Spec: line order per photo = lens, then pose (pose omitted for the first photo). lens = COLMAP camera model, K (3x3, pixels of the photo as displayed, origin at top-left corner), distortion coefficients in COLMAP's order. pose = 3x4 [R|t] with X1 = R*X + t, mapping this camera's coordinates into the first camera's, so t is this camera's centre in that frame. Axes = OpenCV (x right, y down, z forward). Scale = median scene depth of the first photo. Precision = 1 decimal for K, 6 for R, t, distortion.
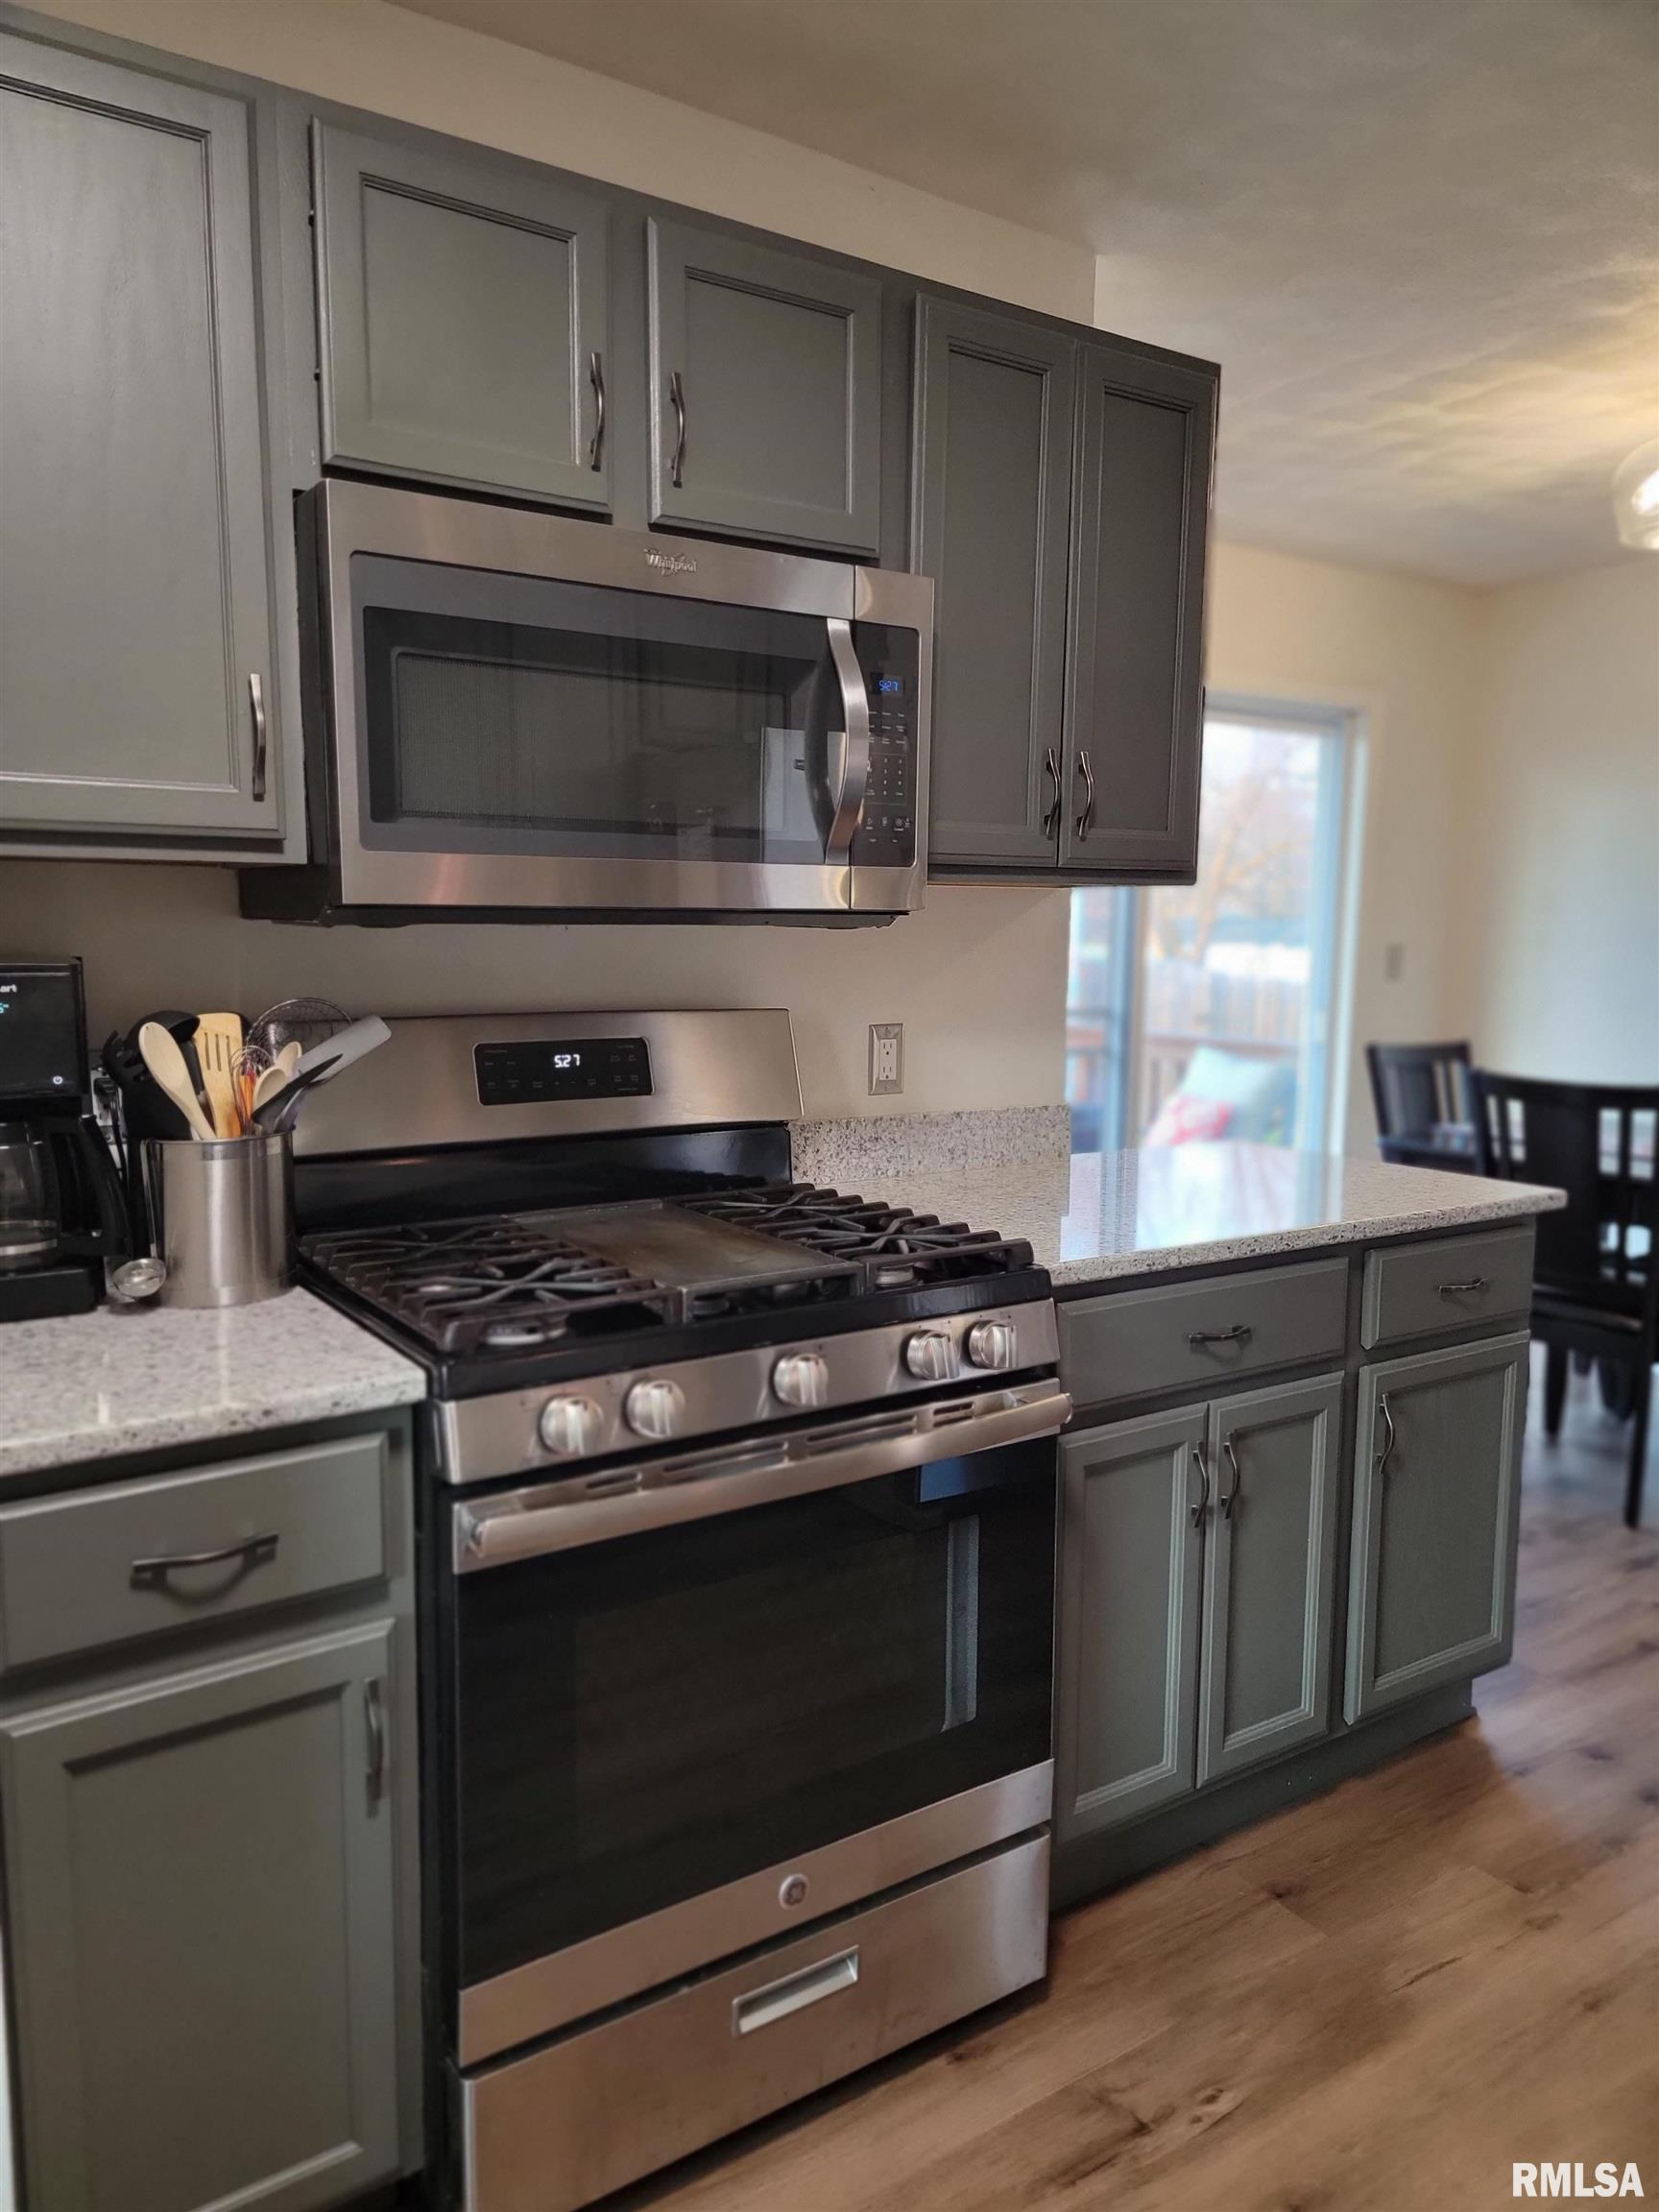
lens RADIAL K [[1536.3, 0, 816.7], [0, 1536.3, 1109.1], [0, 0, 1]] dist [0.082073, -0.064273]
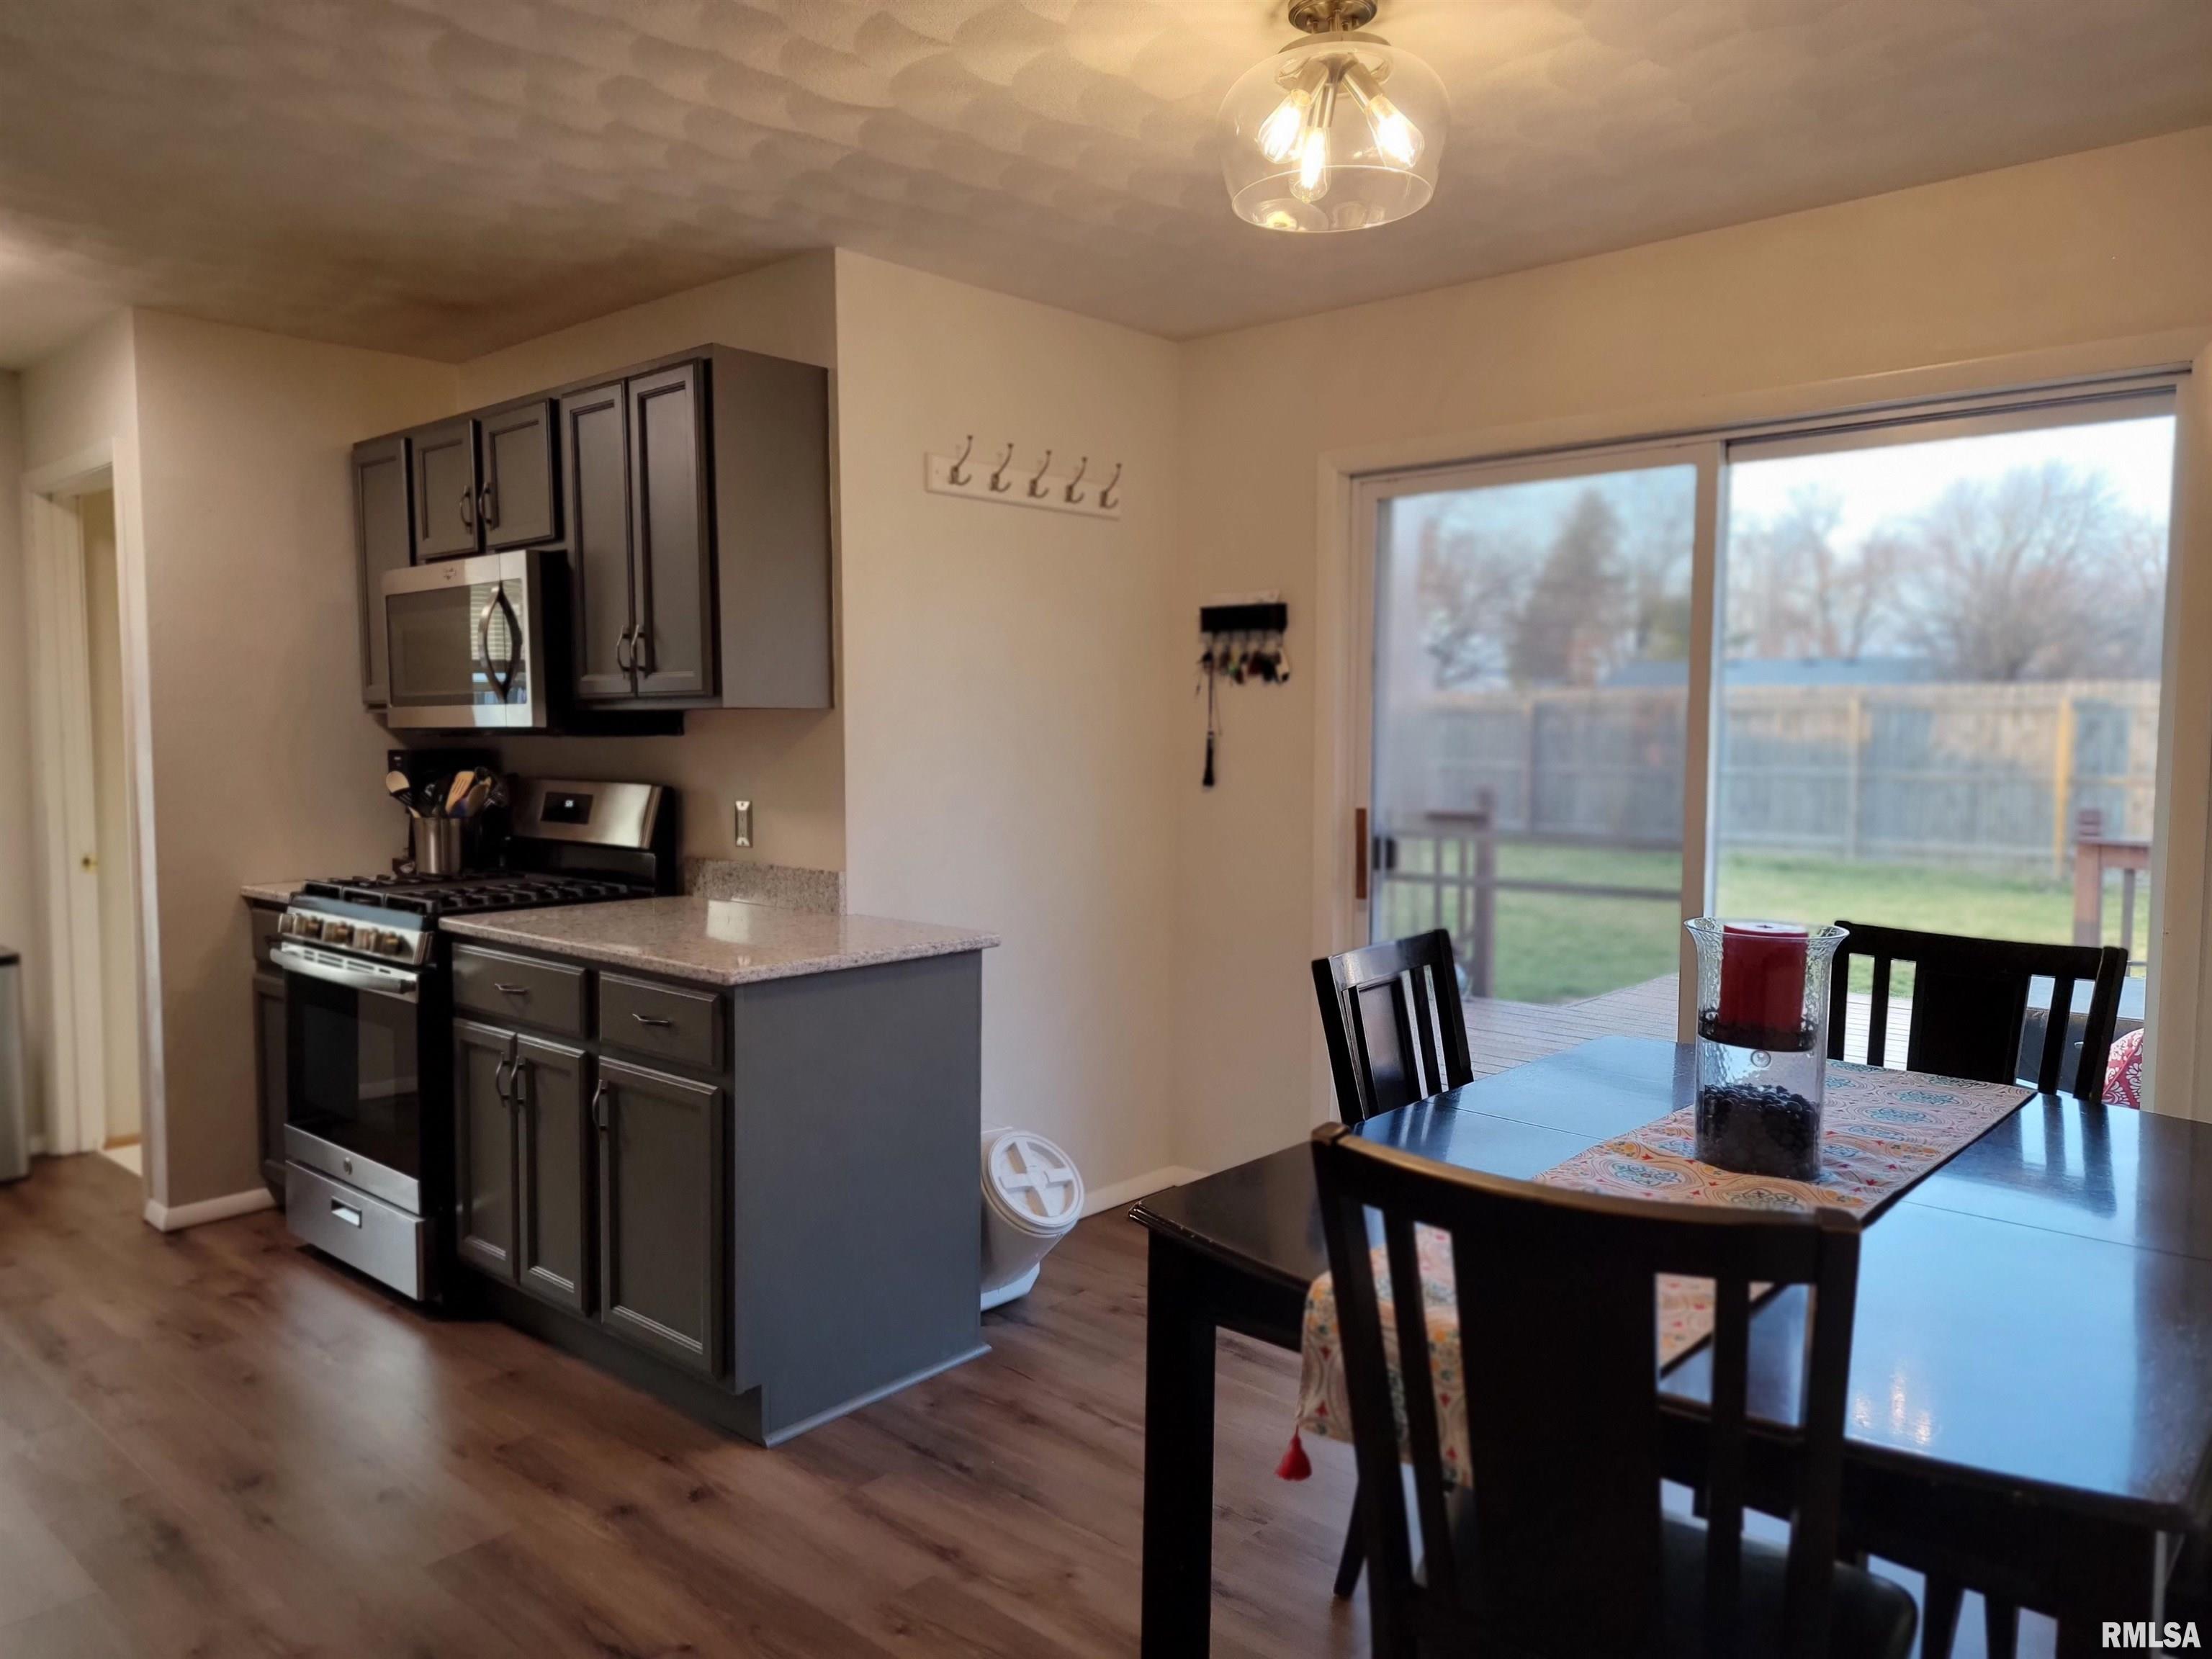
lens RADIAL K [[1529.3, 0, 1113.2], [0, 1529.3, 830.9], [0, 0, 1]] dist [0.083671, -0.070640]
pose [[0.251631, 0.058108, -0.966077, 1.844616], [-0.120023, 0.992364, 0.028427, -0.129426], [0.960352, 0.108798, 0.256684, 1.105912]]
